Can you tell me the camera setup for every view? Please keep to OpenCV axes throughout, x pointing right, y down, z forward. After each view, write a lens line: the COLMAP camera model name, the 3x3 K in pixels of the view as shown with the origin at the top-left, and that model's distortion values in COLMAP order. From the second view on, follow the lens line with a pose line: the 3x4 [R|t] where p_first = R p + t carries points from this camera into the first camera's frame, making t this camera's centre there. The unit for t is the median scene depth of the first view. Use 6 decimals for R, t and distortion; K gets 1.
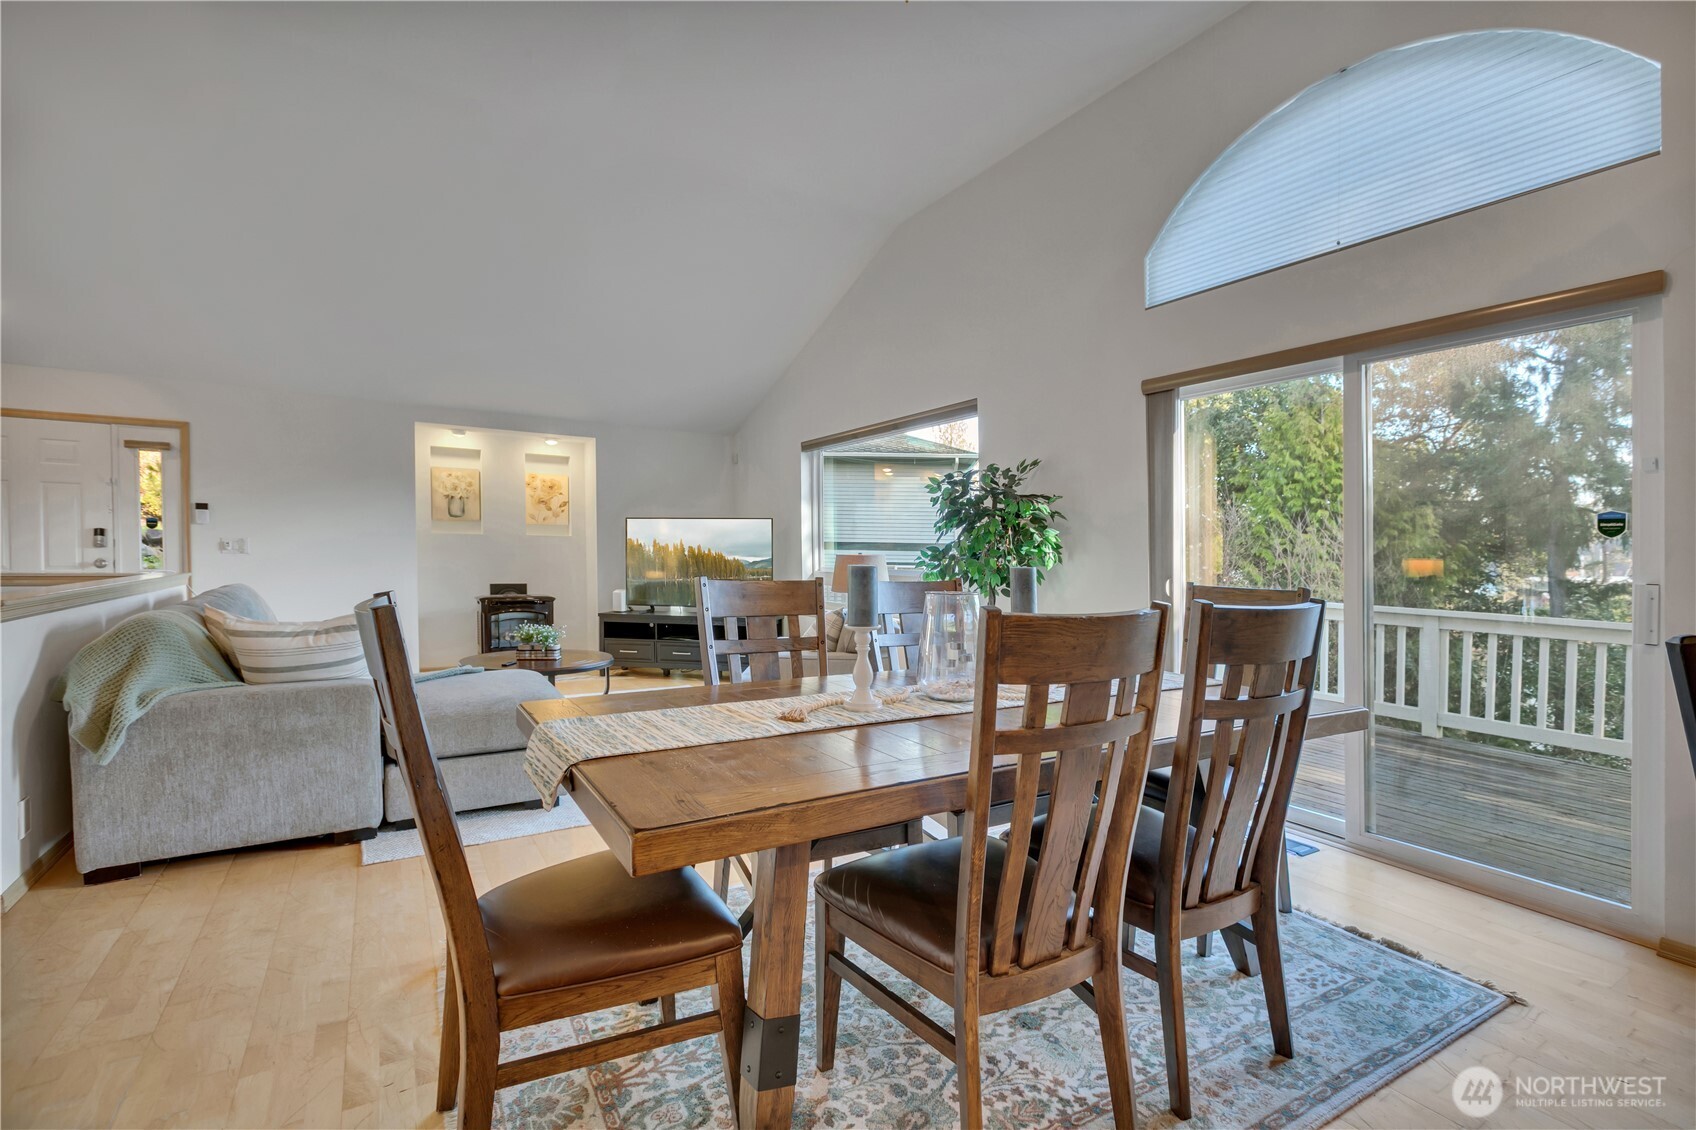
lens RADIAL K [[795.3, 0, 817.3], [0, 795.3, 567.7], [0, 0, 1]] dist [-0.002368, 0.002304]
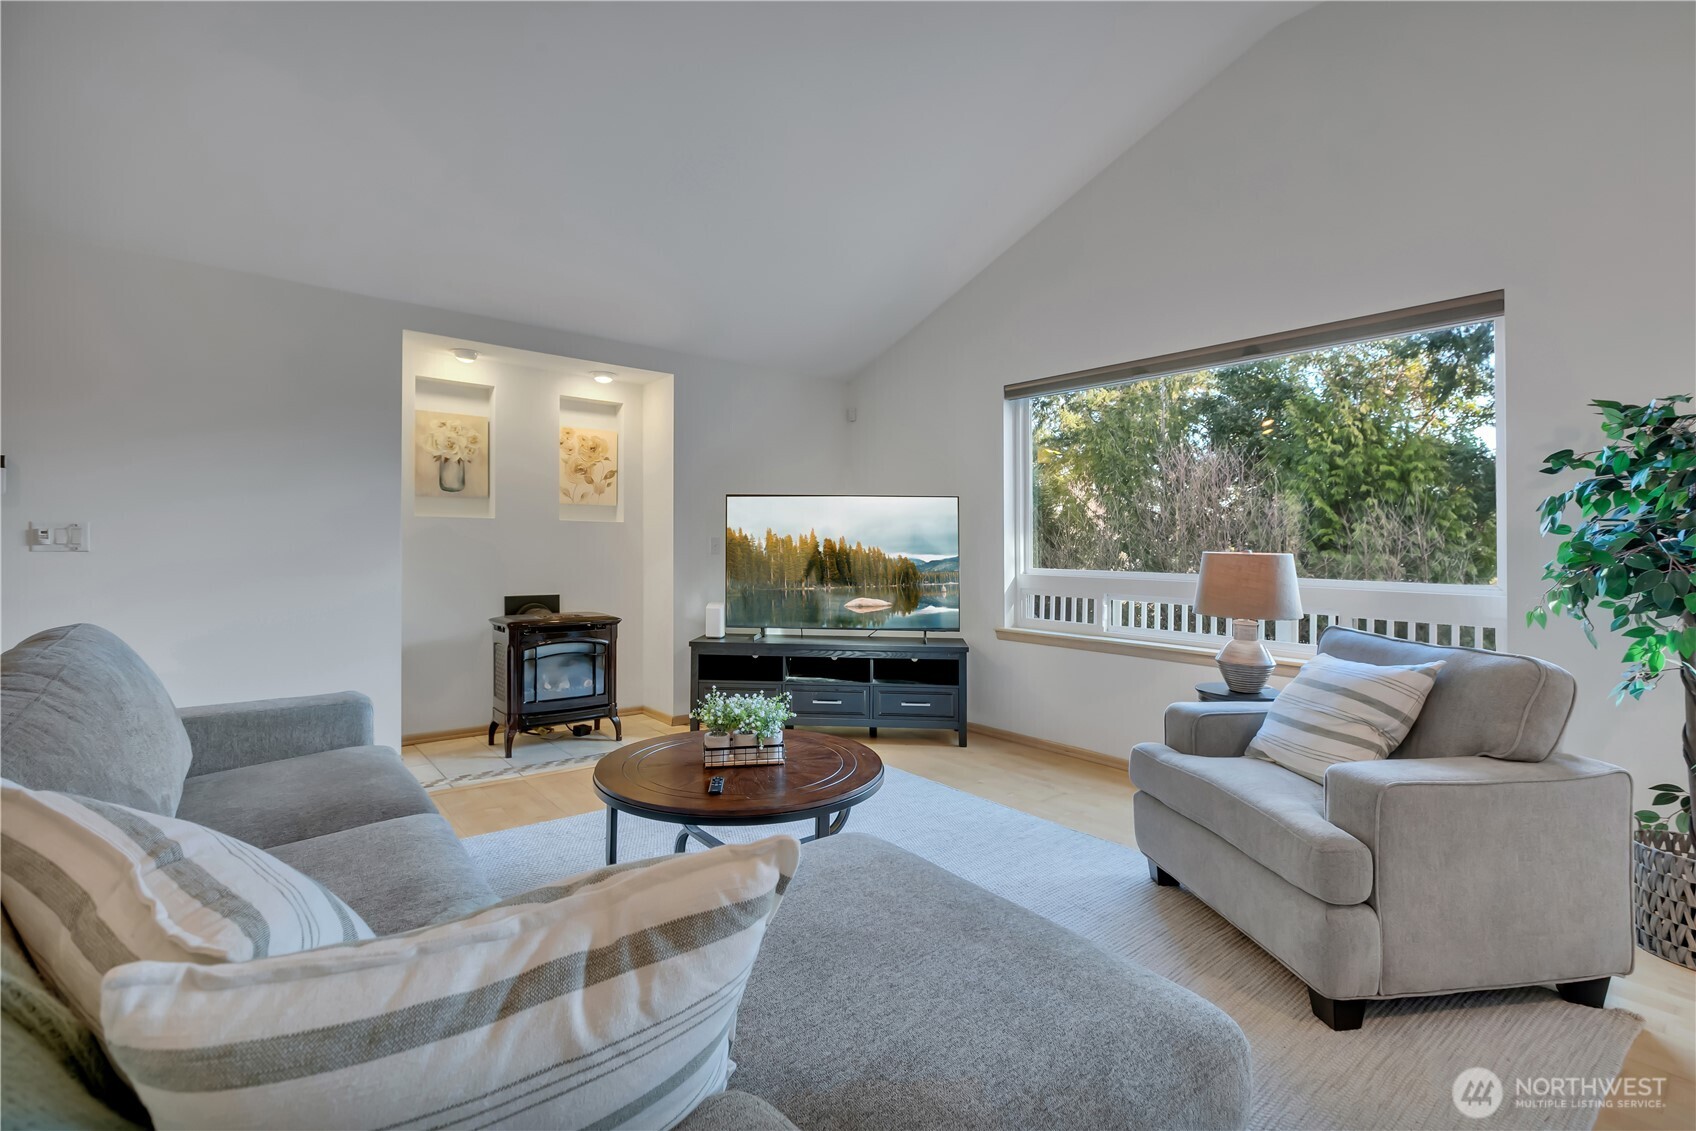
lens RADIAL K [[795.3, 0, 829.9], [0, 795.3, 544.7], [0, 0, 1]] dist [-0.002368, 0.002304]
pose [[0.987812, 0.000887, 0.155649, -0.255625], [0.001077, 0.999921, -0.012532, -0.013119], [-0.155647, 0.012547, 0.987733, 0.330465]]
